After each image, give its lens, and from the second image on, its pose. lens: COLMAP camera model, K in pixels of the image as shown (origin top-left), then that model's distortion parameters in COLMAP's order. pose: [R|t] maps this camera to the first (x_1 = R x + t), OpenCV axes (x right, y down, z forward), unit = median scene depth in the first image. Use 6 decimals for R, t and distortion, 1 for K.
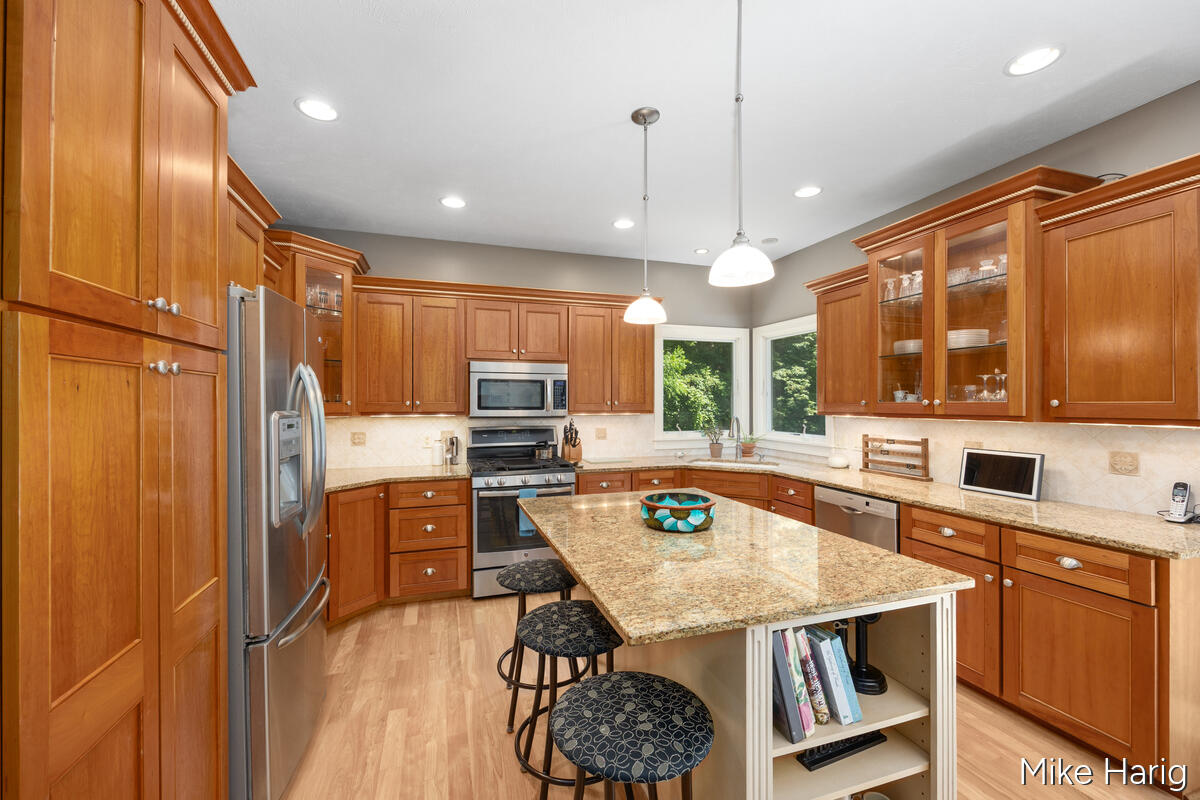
lens RADIAL K [[480.0, 0, 599.8], [0, 480.0, 400.5], [0, 0, 1]] dist [-0.001888, -0.000395]
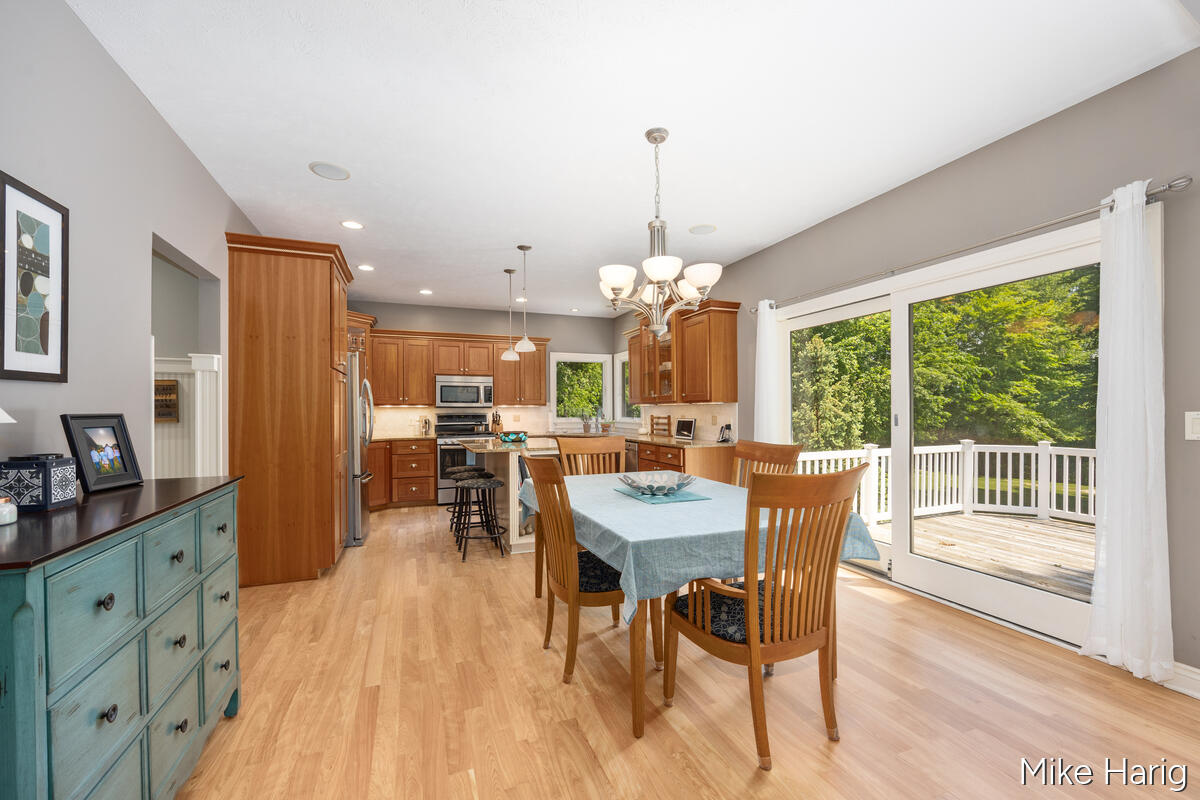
lens RADIAL K [[480.0, 0, 601.5], [0, 480.0, 415.1], [0, 0, 1]] dist [-0.001888, -0.000395]
pose [[0.998663, -0.002663, 0.051626, 0.249632], [0.002144, 0.999947, 0.010108, 0.048377], [-0.051650, -0.009983, 0.998615, -0.807008]]
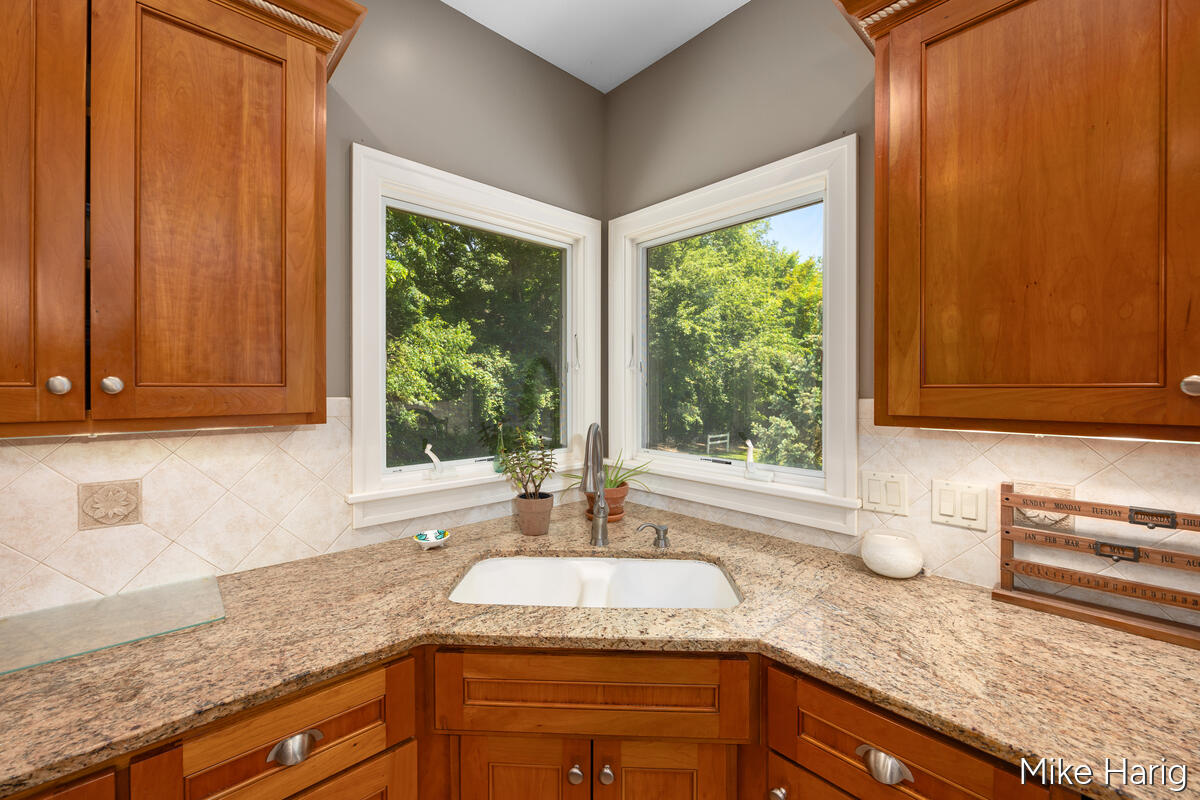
lens RADIAL K [[480.0, 0, 591.3], [0, 480.0, 389.5], [0, 0, 1]] dist [-0.001888, -0.000395]
pose [[0.914088, -0.001753, 0.405512, 0.160137], [-0.002406, 0.999950, 0.009746, 0.005030], [-0.405509, -0.009884, 0.914038, 0.781705]]
